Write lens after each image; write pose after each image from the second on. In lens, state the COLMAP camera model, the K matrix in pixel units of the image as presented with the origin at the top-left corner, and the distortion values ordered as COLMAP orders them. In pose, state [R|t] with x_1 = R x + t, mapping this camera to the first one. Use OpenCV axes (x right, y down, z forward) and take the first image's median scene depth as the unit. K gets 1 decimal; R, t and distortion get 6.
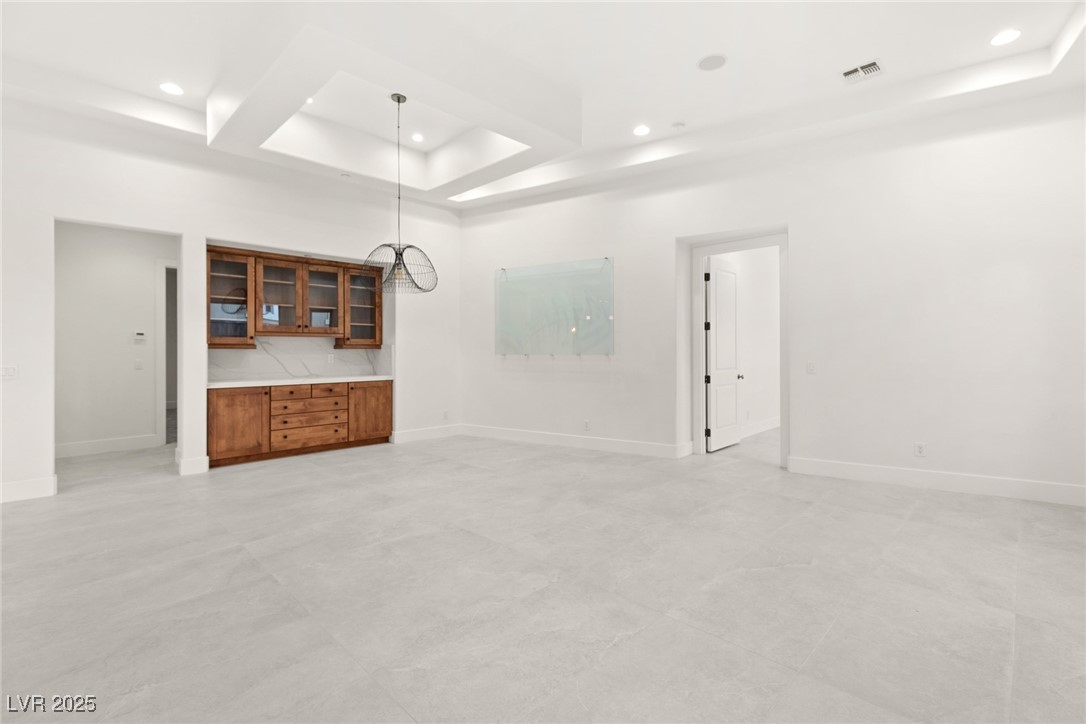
lens RADIAL K [[495.2, 0, 543.9], [0, 495.2, 344.3], [0, 0, 1]] dist [0.002627, 0.000455]
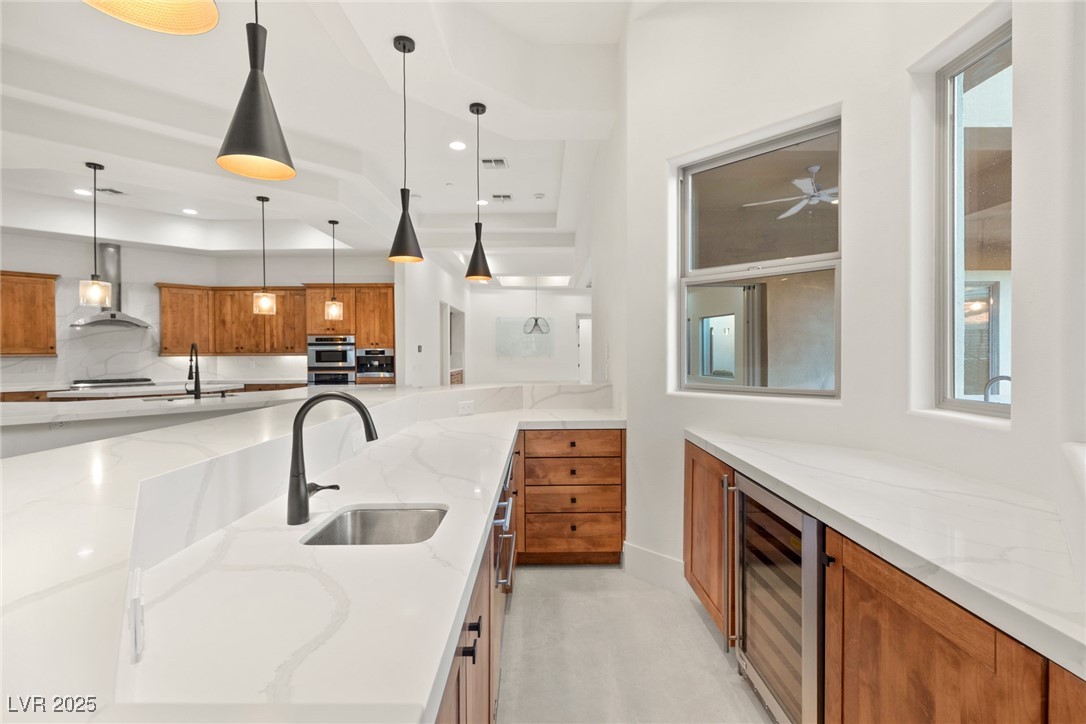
lens RADIAL K [[479.3, 0, 543.8], [0, 479.3, 356.4], [0, 0, 1]] dist [0.002014, 0.000353]
pose [[0.708482, -0.007016, 0.705694, -1.547334], [-0.003336, 0.999906, 0.013291, -0.010723], [-0.705721, -0.011770, 0.708392, -0.666553]]
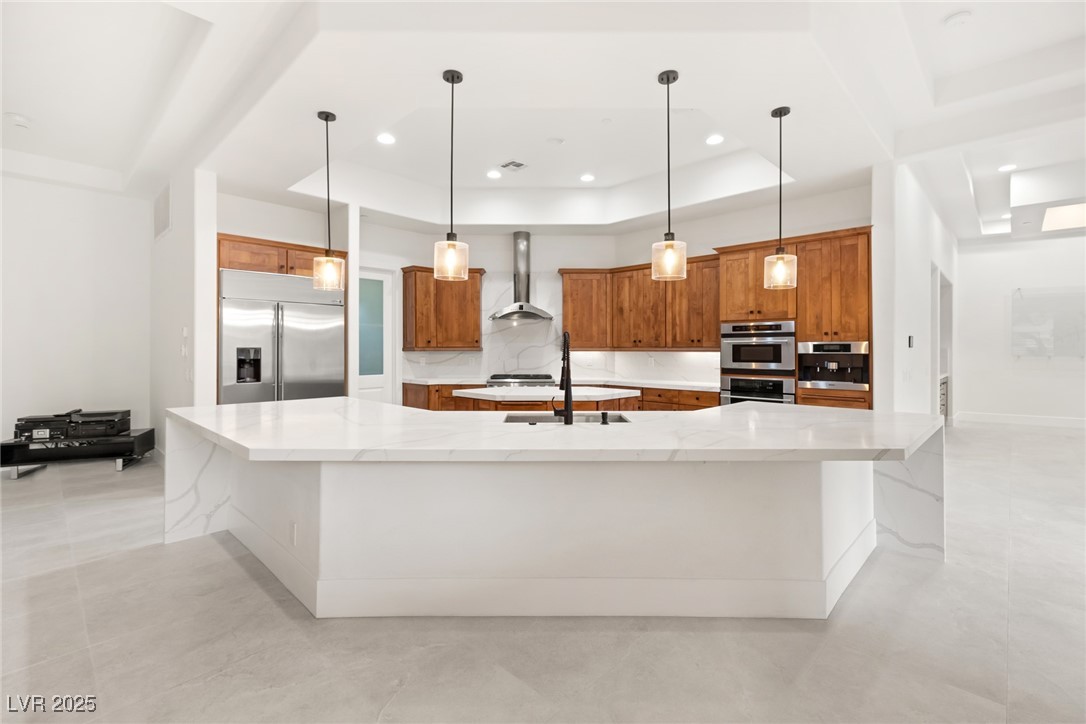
lens RADIAL K [[481.9, 0, 544.3], [0, 481.9, 347.3], [0, 0, 1]] dist [0.001221, 0.000117]
pose [[0.999855, 0.003597, 0.016639, -1.438199], [-0.003717, 0.999967, 0.007223, -0.007753], [-0.016612, -0.007284, 0.999835, -0.226460]]
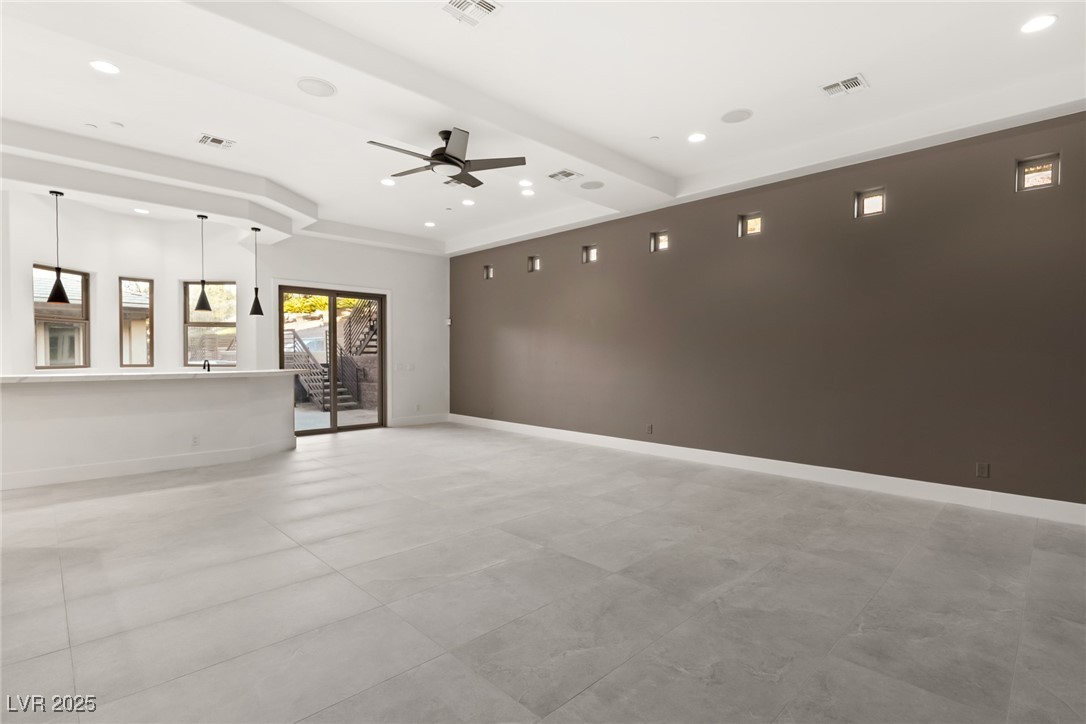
lens RADIAL K [[515.3, 0, 545.5], [0, 515.3, 366.7], [0, 0, 1]] dist [0.001256, 0.000135]
pose [[-0.999903, -0.001296, 0.013877, -2.160576], [-0.001113, 0.999913, 0.013123, 0.006204], [-0.013893, 0.013106, -0.999818, 0.539365]]
